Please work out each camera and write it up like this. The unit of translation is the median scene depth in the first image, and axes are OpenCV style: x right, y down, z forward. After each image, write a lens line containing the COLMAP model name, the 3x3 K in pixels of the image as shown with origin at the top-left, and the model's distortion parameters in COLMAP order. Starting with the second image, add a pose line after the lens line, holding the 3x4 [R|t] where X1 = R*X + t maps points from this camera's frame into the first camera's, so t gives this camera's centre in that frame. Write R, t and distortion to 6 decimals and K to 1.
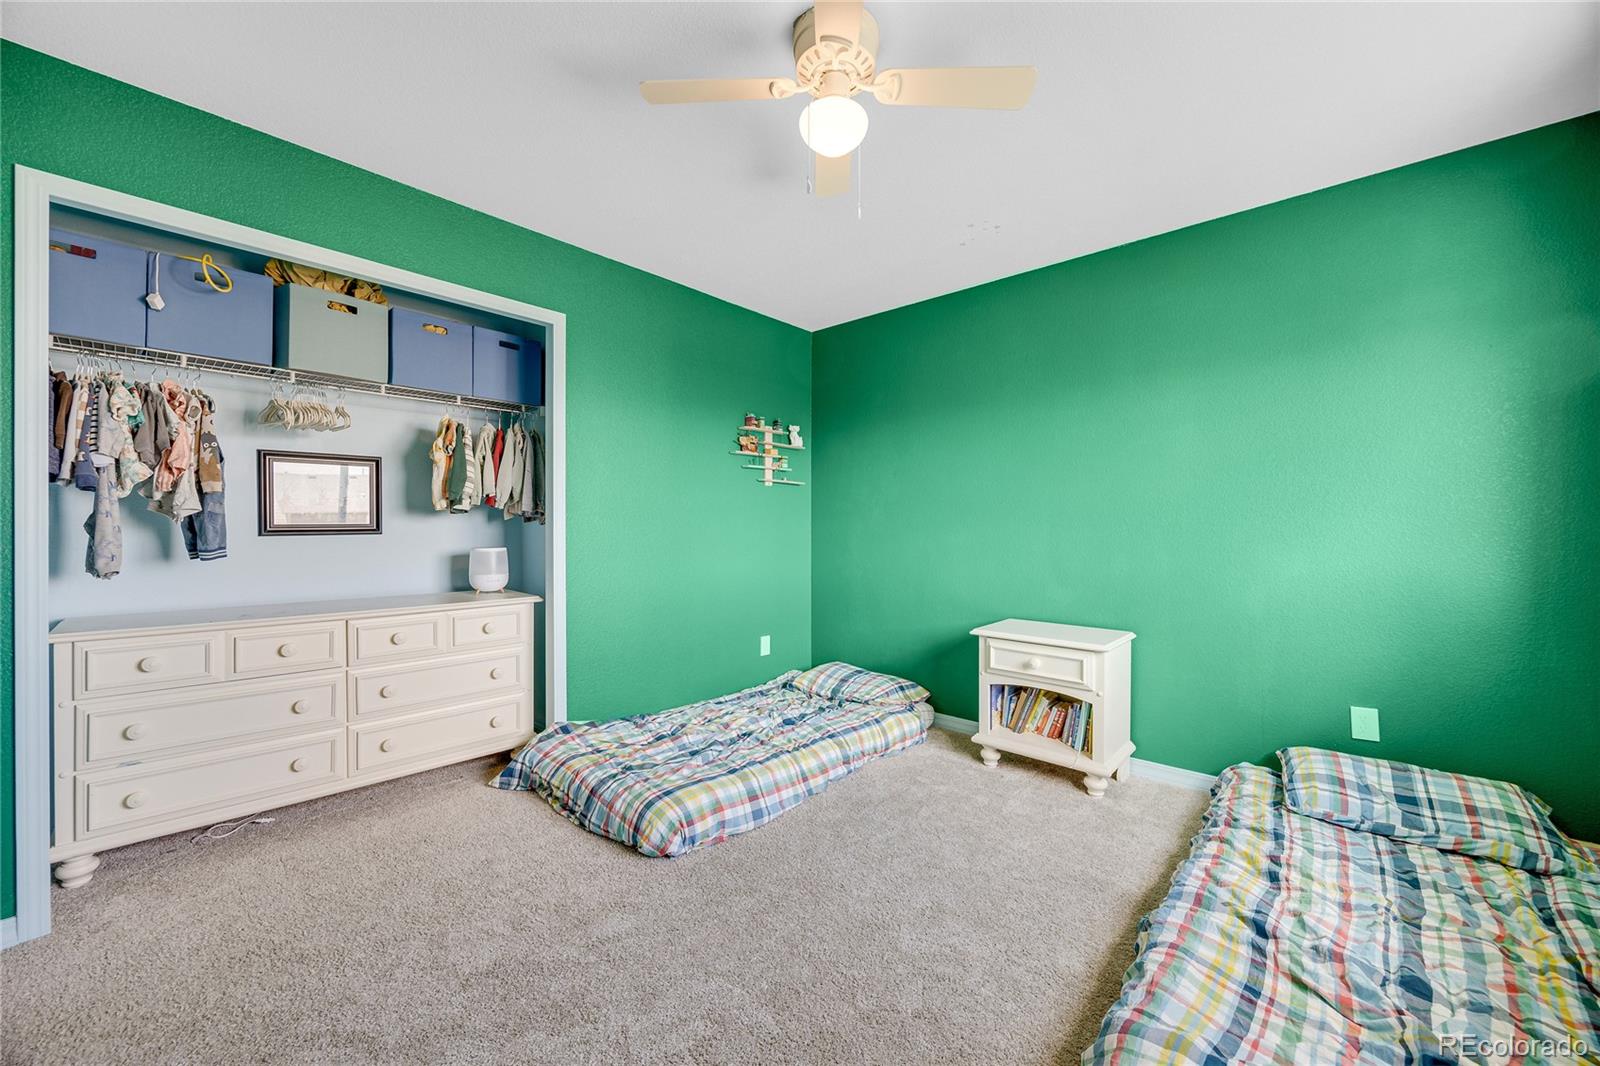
lens RADIAL K [[623.7, 0, 799.5], [0, 623.7, 535.3], [0, 0, 1]] dist [-0.002173, 0.000137]
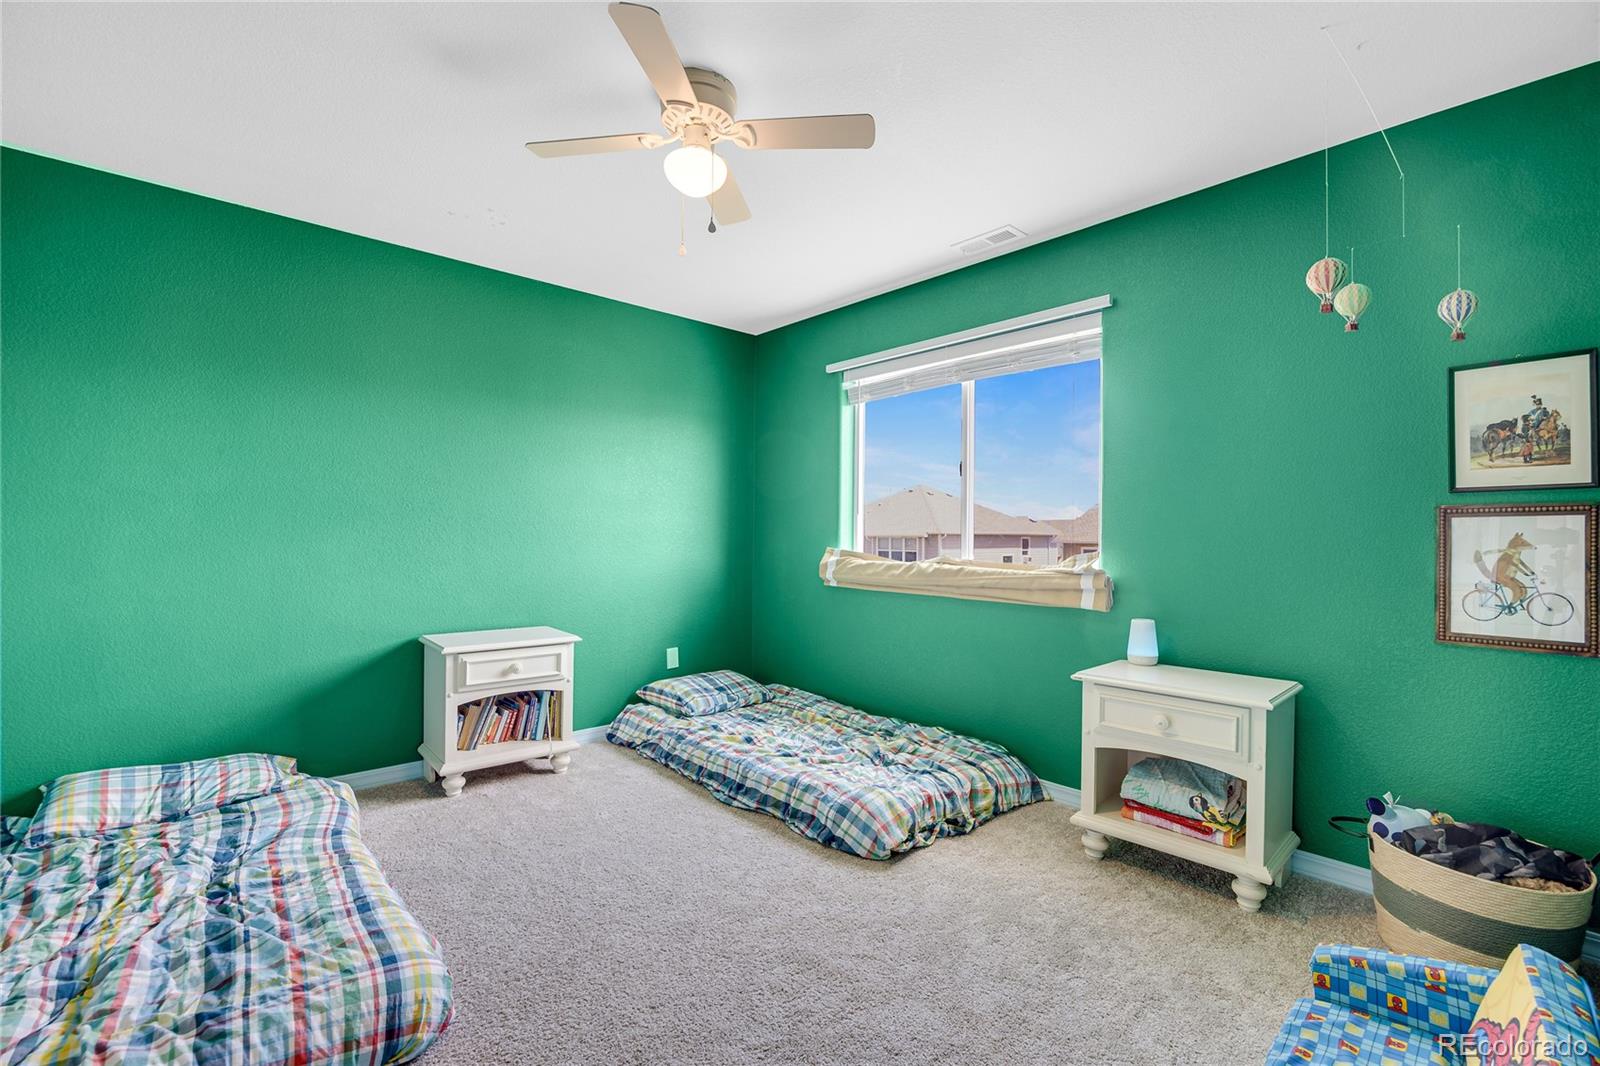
lens RADIAL K [[689.0, 0, 801.9], [0, 689.0, 533.0], [0, 0, 1]] dist [-0.017637, 0.000802]
pose [[0.089780, 0.006050, 0.995943, -0.717363], [0.010662, 0.999918, -0.007036, -0.002466], [-0.995905, 0.011250, 0.089708, 0.440005]]
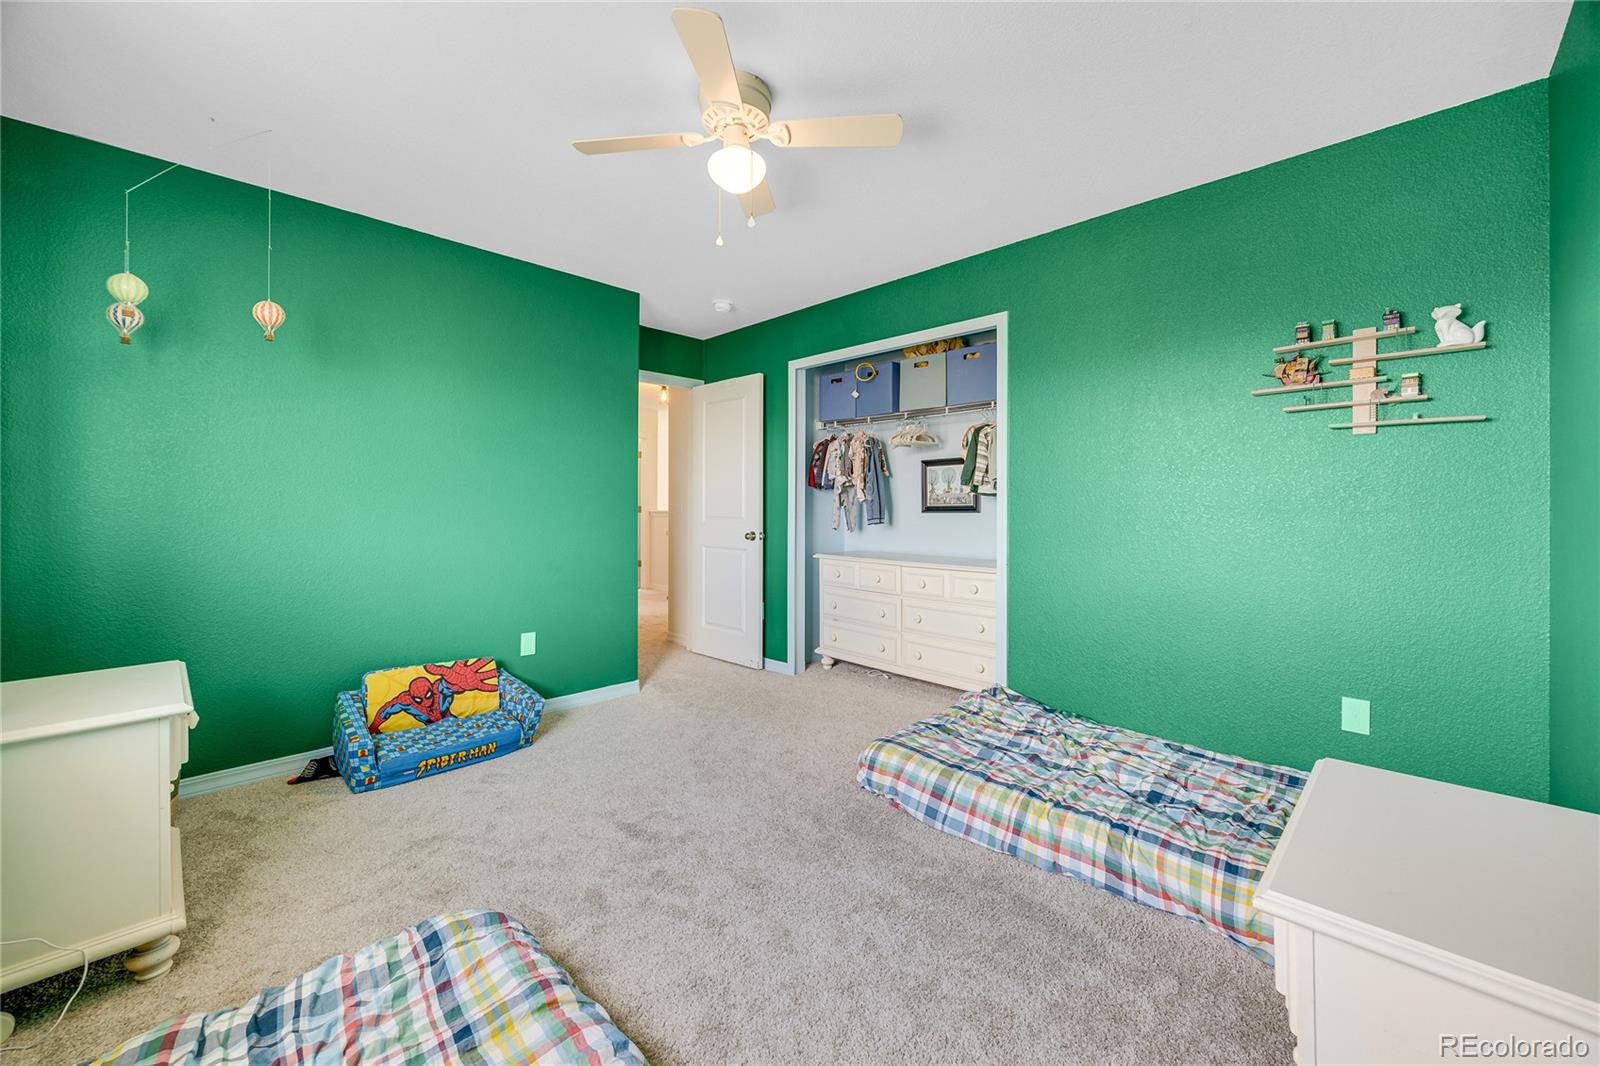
lens RADIAL K [[623.7, 0, 793.9], [0, 623.7, 504.9], [0, 0, 1]] dist [-0.002173, 0.000137]
pose [[-0.065603, -0.005478, -0.997831, 0.787135], [-0.015386, 0.999872, -0.004478, -0.006532], [0.997727, 0.015058, -0.065679, 0.756201]]
